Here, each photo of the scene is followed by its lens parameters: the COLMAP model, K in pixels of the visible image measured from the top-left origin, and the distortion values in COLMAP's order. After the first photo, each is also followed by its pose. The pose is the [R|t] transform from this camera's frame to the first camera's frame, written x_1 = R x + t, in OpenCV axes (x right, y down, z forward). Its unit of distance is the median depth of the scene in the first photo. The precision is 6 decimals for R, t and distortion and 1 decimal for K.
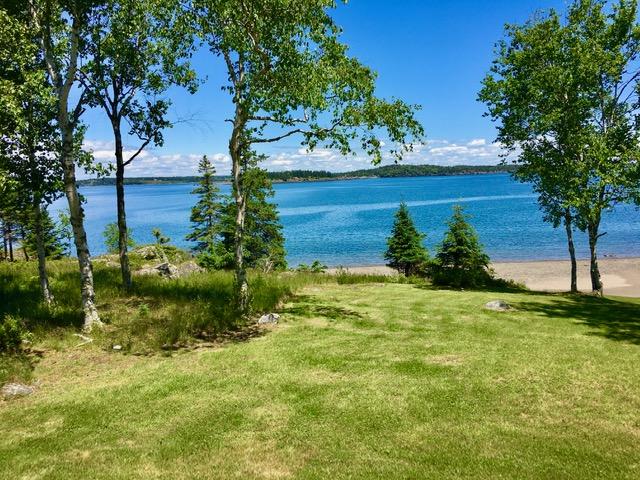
lens RADIAL K [[544.2, 0, 320.0], [0, 544.2, 240.0], [0, 0, 1]] dist [0.115581, -0.173364]
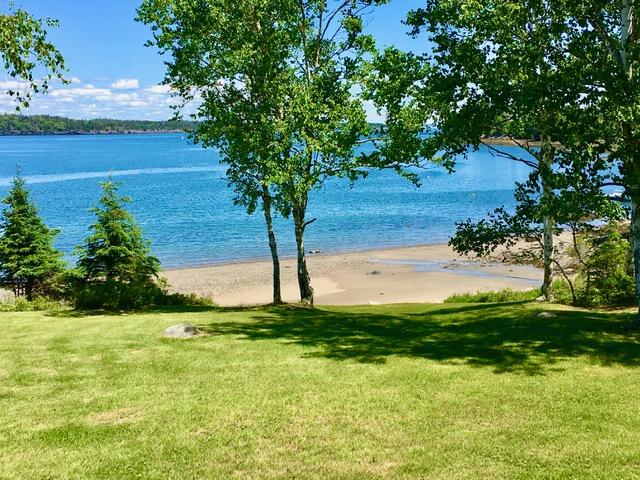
lens RADIAL K [[882.6, 0, 319.2], [0, 882.6, 231.6], [0, 0, 1]] dist [0.034044, 0.017098]
pose [[0.882098, -0.033058, 0.469905, -0.022803], [0.037046, 0.999313, 0.000760, 0.003317], [-0.469608, 0.016738, 0.882717, -0.020972]]
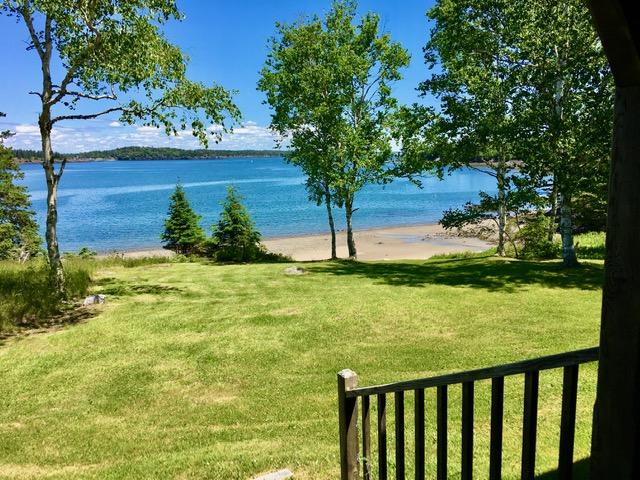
lens RADIAL K [[548.3, 0, 320.0], [0, 548.3, 240.0], [0, 0, 1]] dist [0.092427, -0.175412]
pose [[0.891760, -0.049849, 0.449755, -0.111989], [0.037643, 0.998641, 0.036048, 0.011073], [-0.450940, -0.015215, 0.892424, -0.042514]]
